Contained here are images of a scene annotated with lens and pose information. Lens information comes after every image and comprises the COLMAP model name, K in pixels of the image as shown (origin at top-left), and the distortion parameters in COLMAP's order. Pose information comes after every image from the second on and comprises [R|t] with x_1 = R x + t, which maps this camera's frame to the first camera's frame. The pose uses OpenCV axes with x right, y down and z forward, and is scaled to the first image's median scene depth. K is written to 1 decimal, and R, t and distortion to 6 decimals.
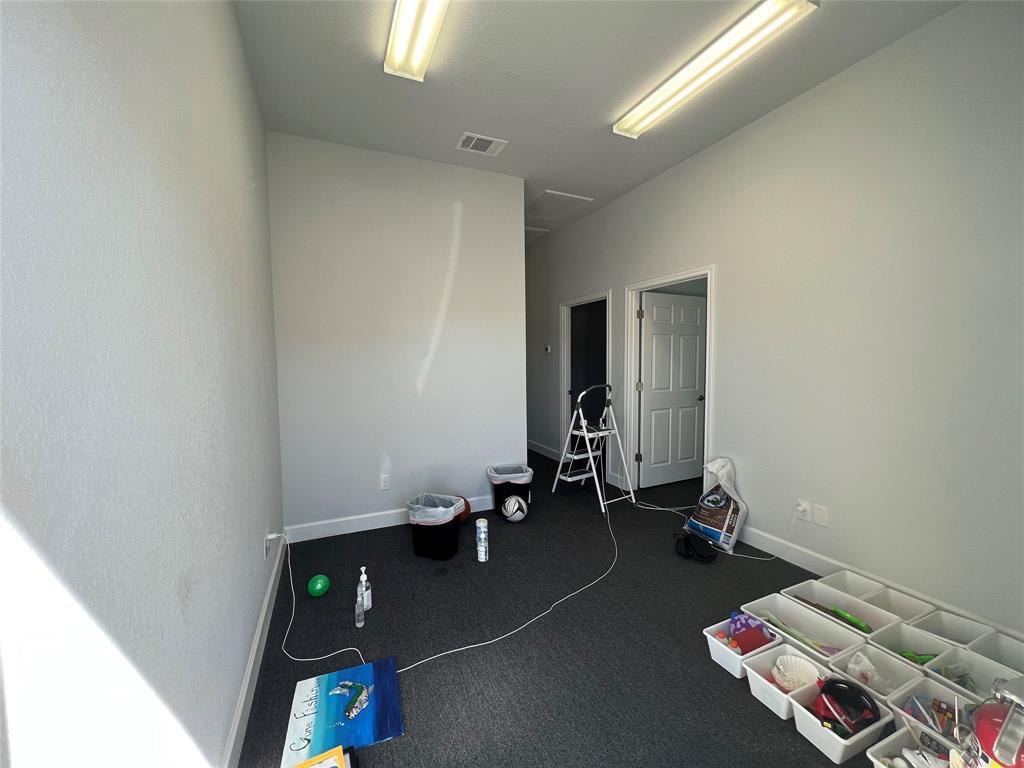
lens RADIAL K [[403.6, 0, 512.0], [0, 403.6, 384.0], [0, 0, 1]] dist [0.000341, 0.000004]
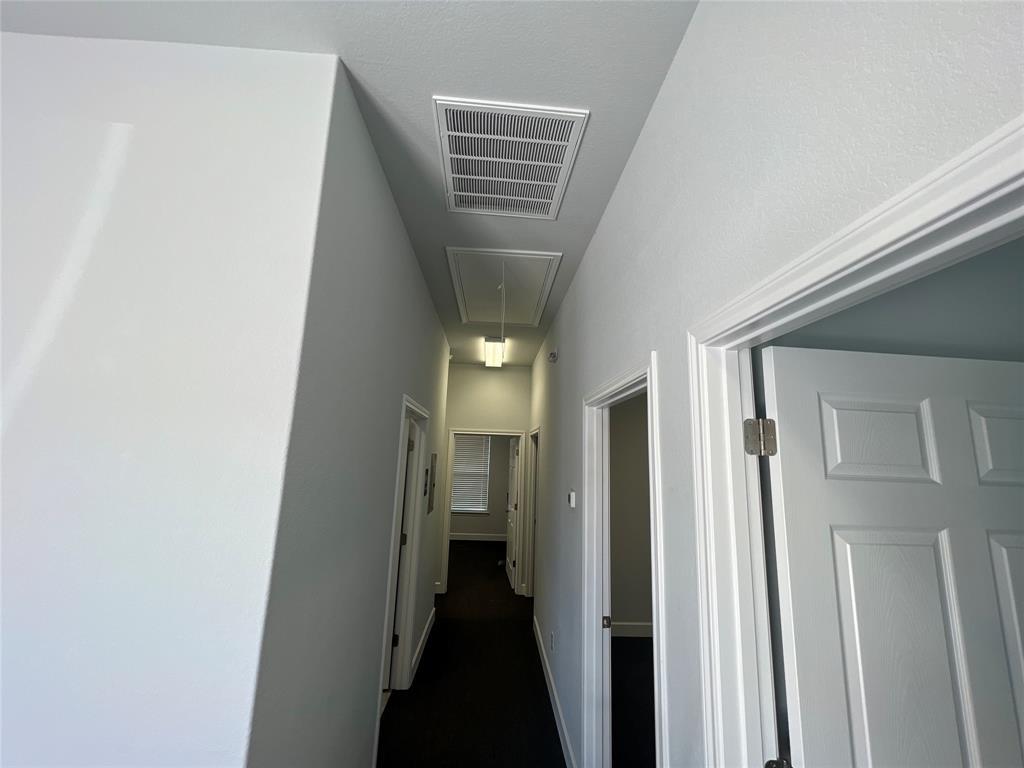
lens RADIAL K [[413.9, 0, 512.0], [0, 413.9, 384.0], [0, 0, 1]] dist [-0.000145, -0.000048]
pose [[0.935022, -0.024684, -0.353731, 0.267364], [-0.060981, 0.971518, -0.228985, -0.138497], [0.349308, 0.235677, 0.906885, 0.718018]]
